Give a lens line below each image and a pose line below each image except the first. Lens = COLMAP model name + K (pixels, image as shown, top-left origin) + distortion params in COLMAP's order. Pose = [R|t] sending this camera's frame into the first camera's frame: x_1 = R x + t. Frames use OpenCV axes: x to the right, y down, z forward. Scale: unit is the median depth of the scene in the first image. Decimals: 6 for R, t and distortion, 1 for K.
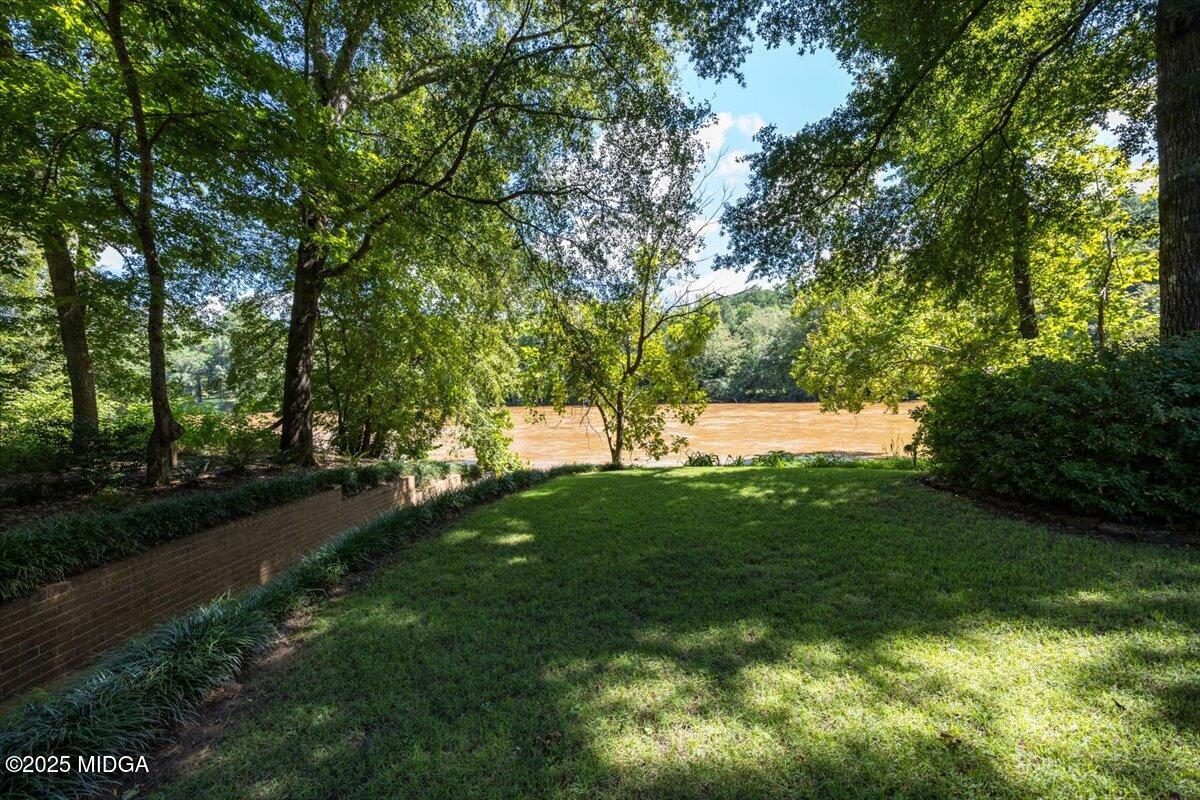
lens RADIAL K [[460.6, 0, 595.8], [0, 460.6, 397.7], [0, 0, 1]] dist [-0.000220, -0.000141]
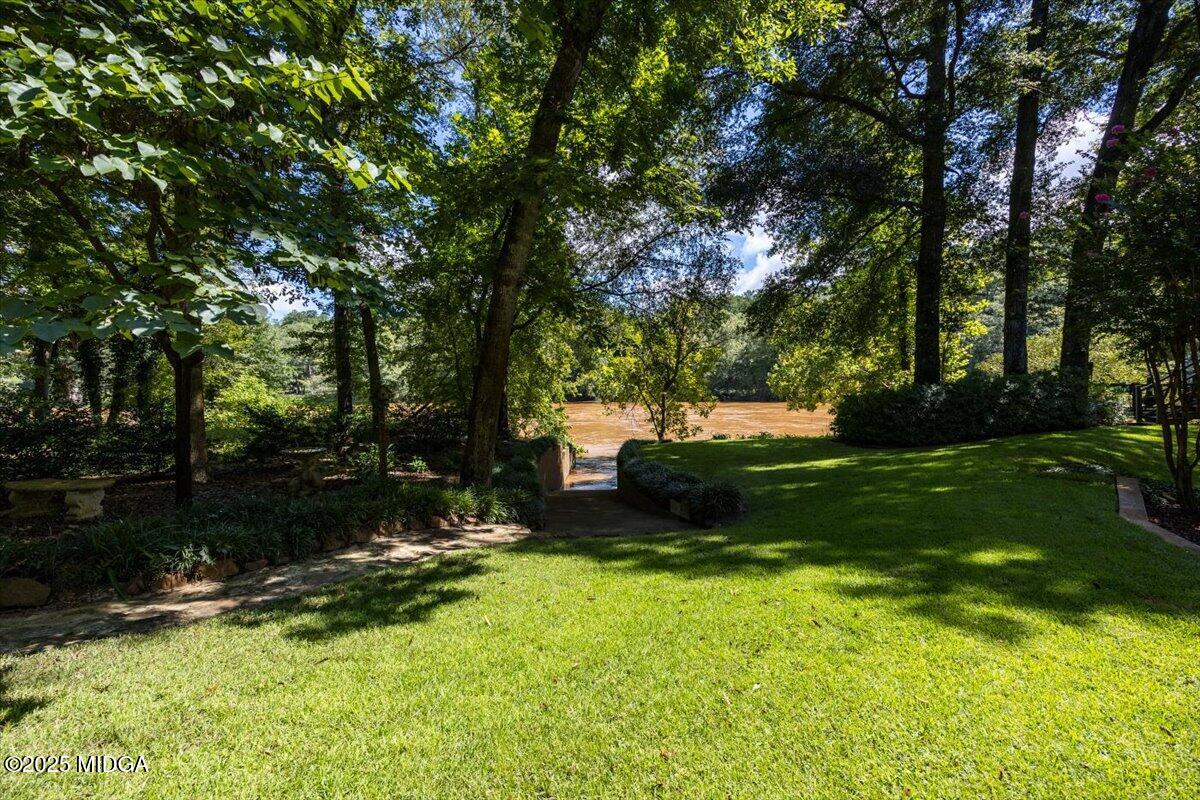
lens RADIAL K [[507.9, 0, 566.7], [0, 507.9, 401.7], [0, 0, 1]] dist [-0.000963, -0.000103]
pose [[0.998693, 0.012876, 0.049462, -0.337082], [-0.013742, 0.999757, 0.017213, -0.015546], [-0.049229, -0.017870, 0.998628, -0.662817]]
